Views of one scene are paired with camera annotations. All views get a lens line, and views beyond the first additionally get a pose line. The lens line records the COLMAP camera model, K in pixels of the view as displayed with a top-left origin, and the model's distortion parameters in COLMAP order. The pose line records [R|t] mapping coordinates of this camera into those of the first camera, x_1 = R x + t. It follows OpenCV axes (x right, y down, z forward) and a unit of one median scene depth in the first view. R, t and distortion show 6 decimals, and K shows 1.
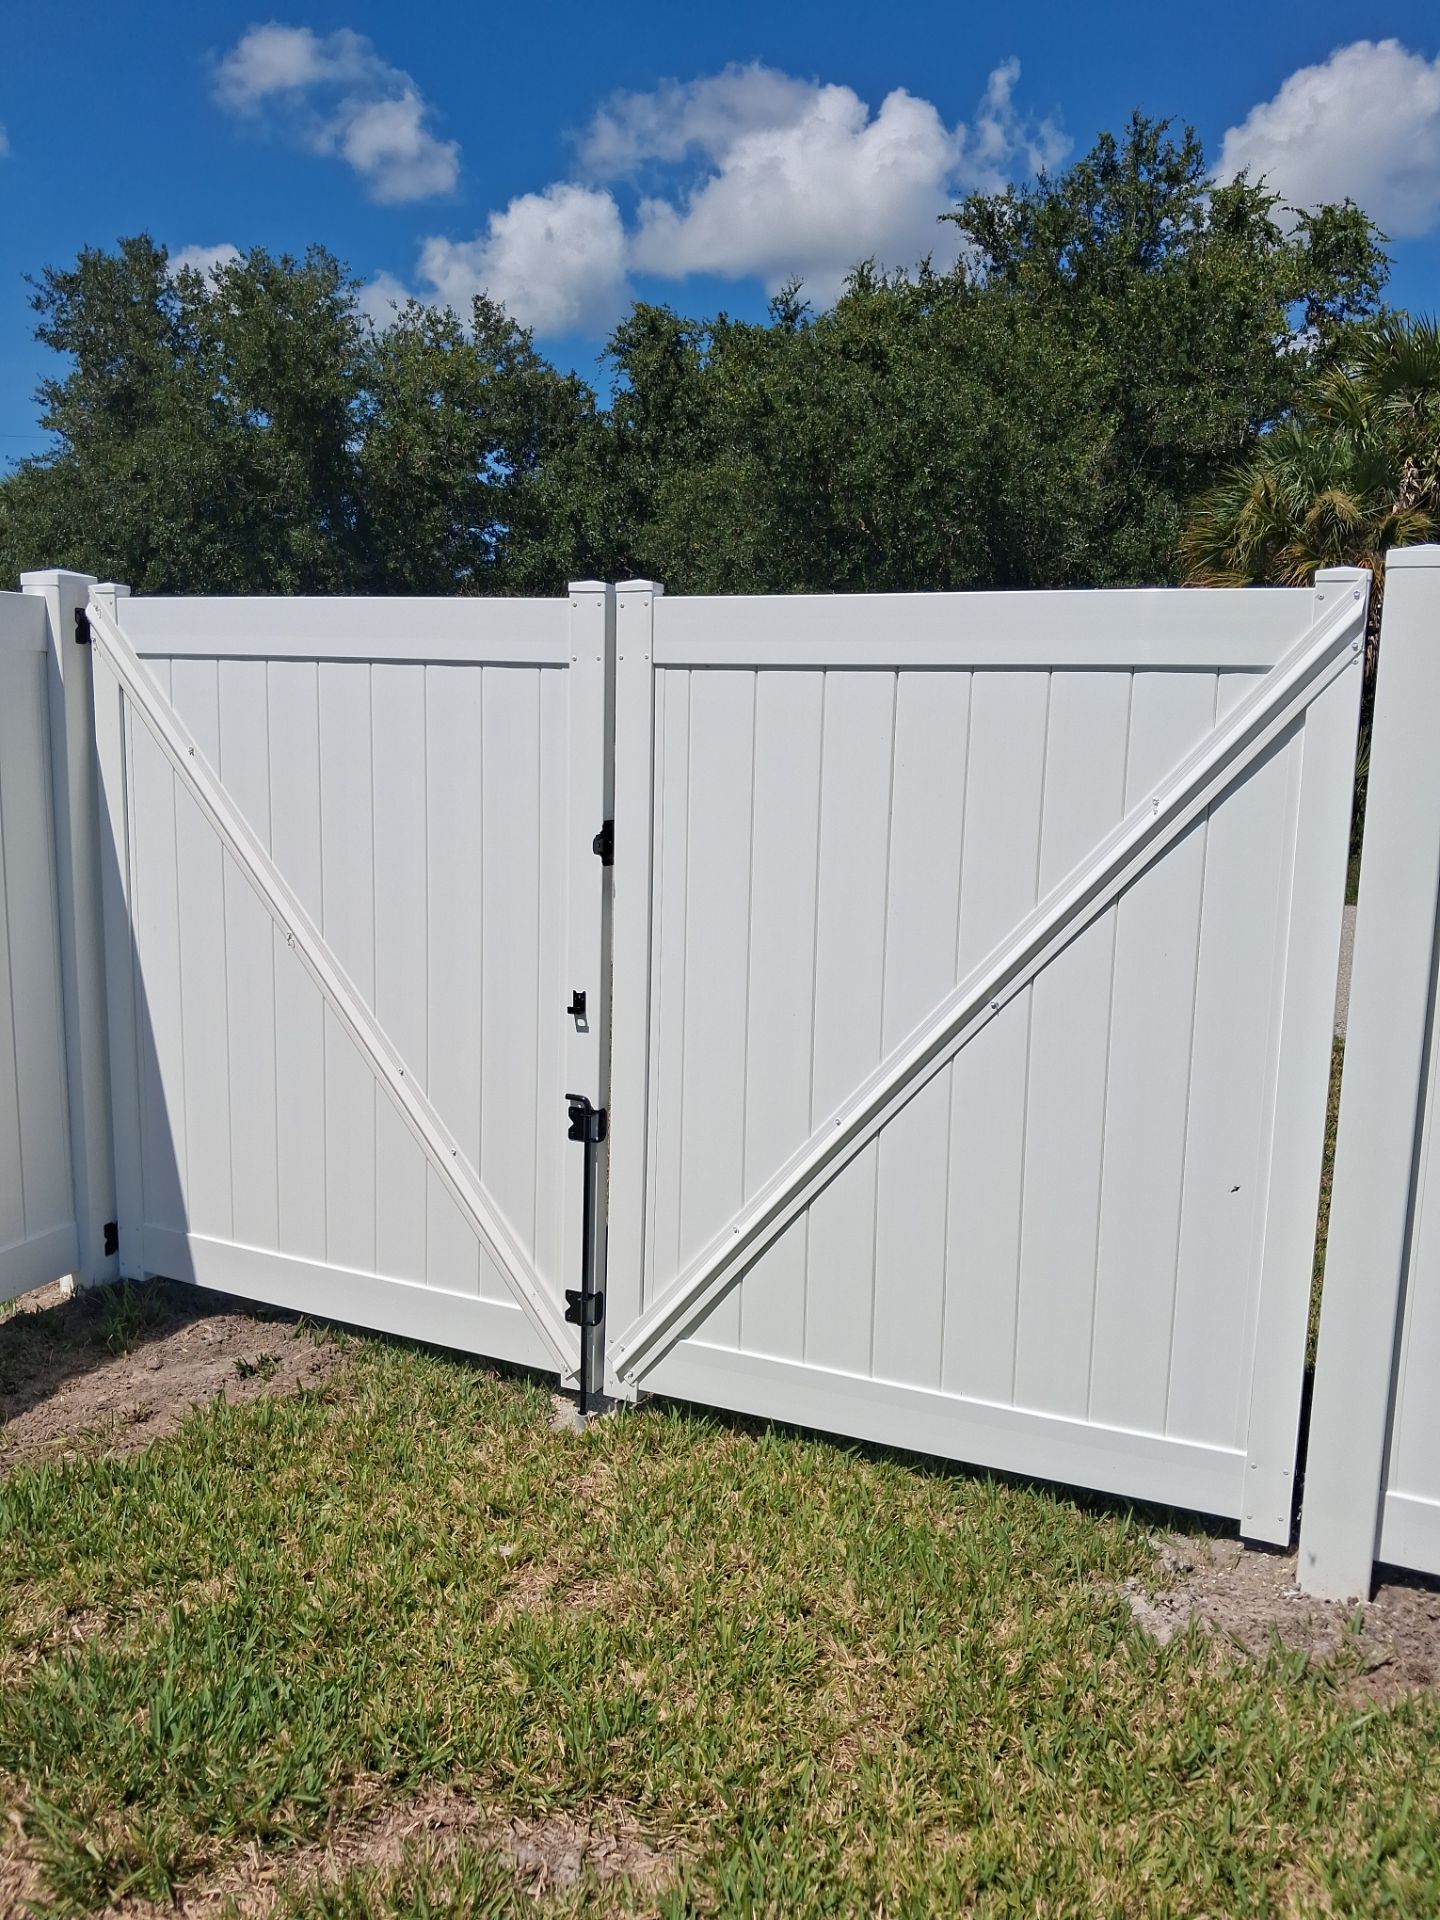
lens RADIAL K [[1484.4, 0, 717.3], [0, 1484.4, 949.2], [0, 0, 1]] dist [-0.006569, -0.004287]
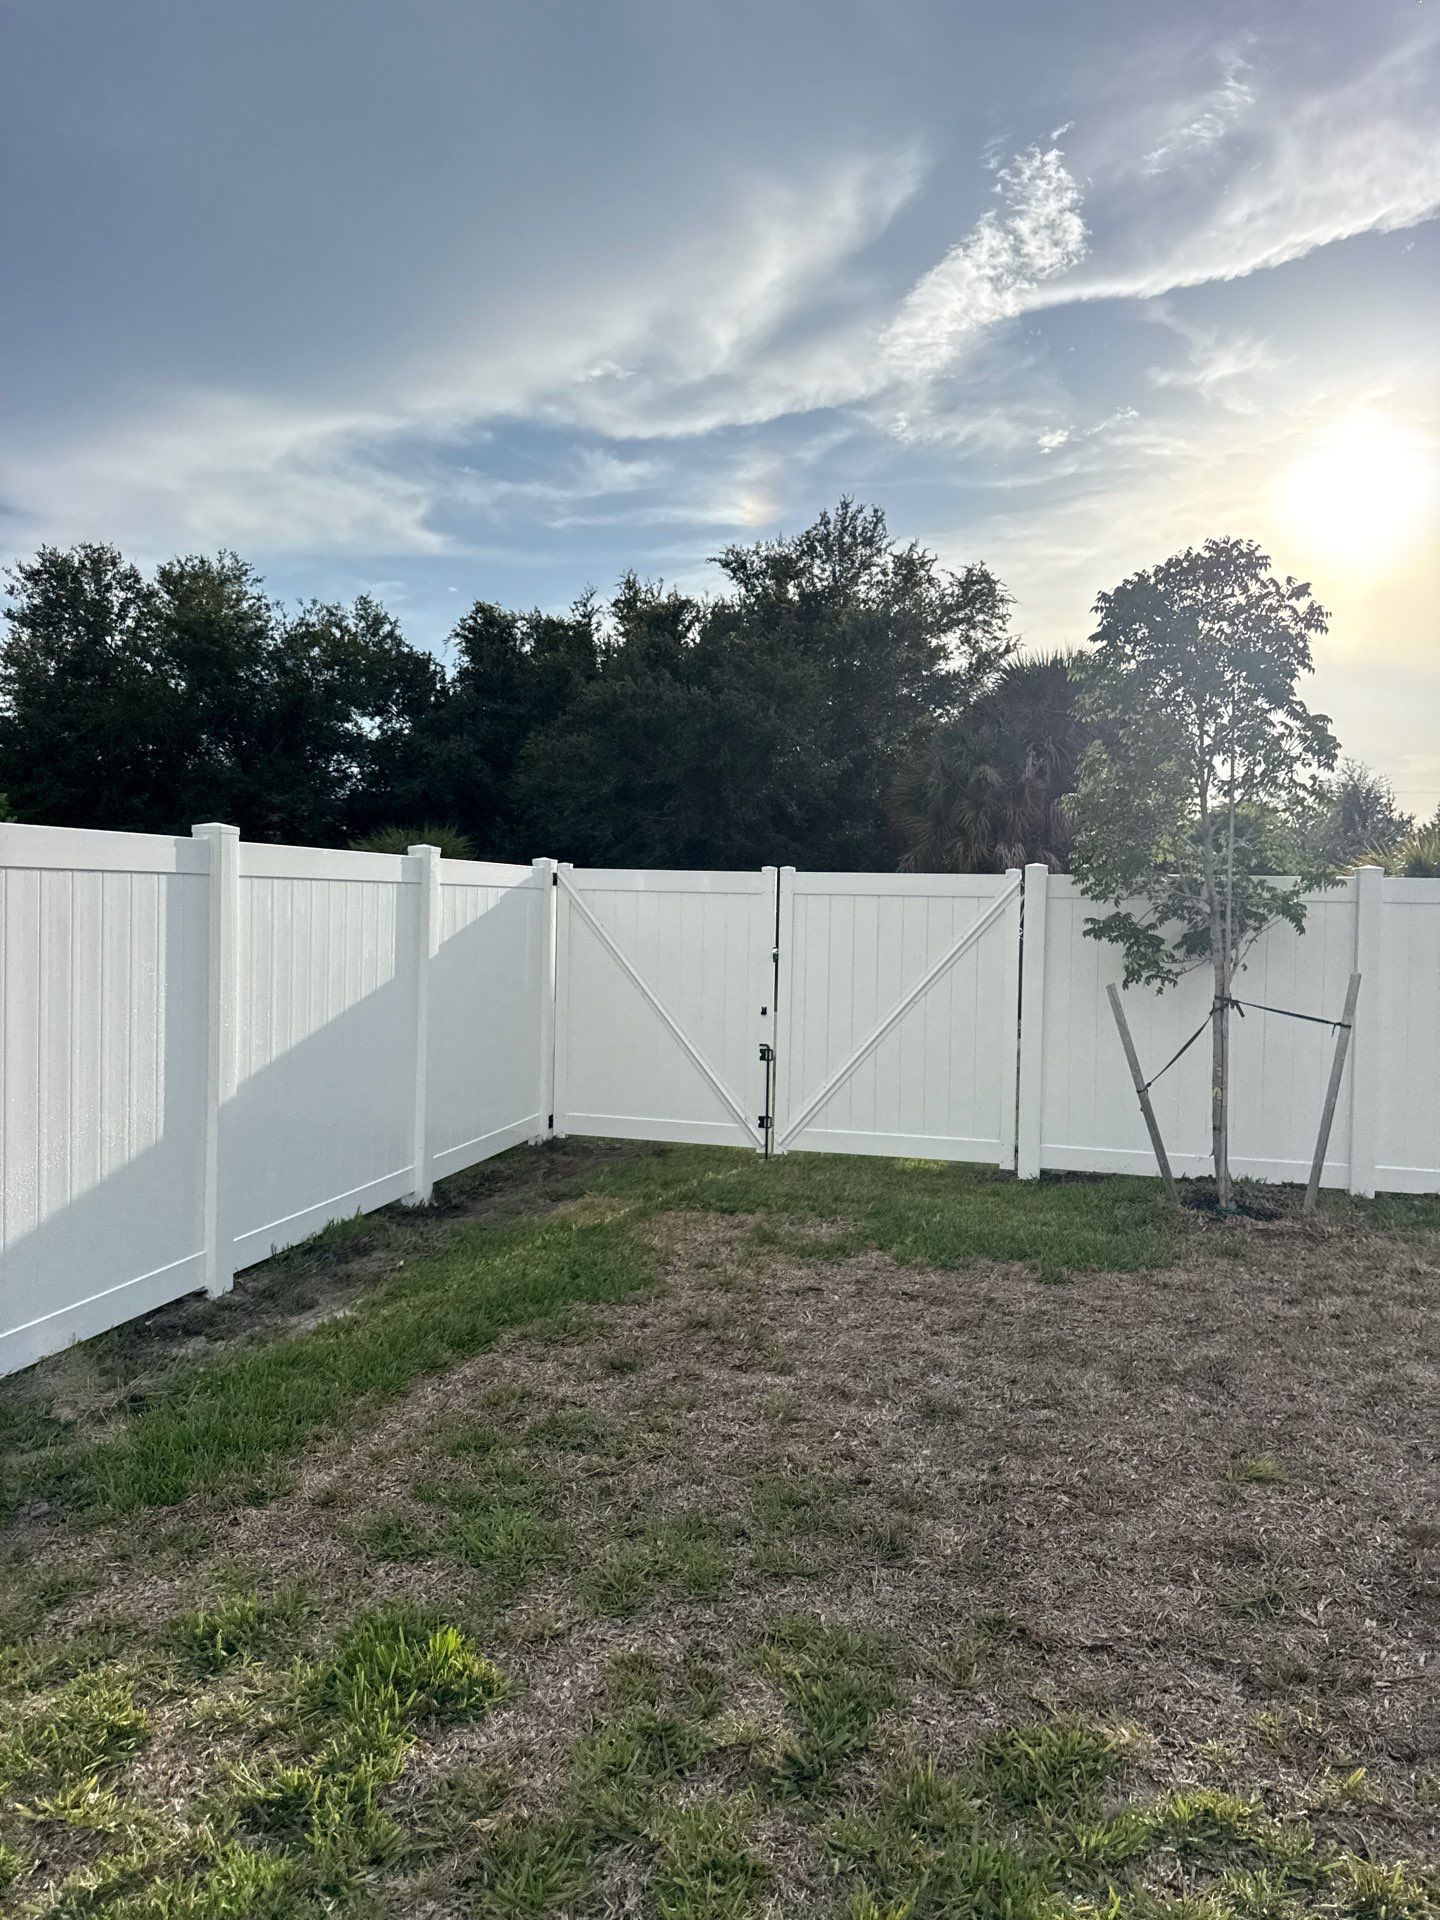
lens RADIAL K [[1350.5, 0, 720.0], [0, 1350.5, 960.0], [0, 0, 1]] dist [0.037426, -0.082198]
pose [[0.980612, -0.009727, 0.195720, -0.098833], [0.033044, 0.992673, -0.116225, 0.034492], [-0.193155, 0.120439, 0.973748, -0.219856]]
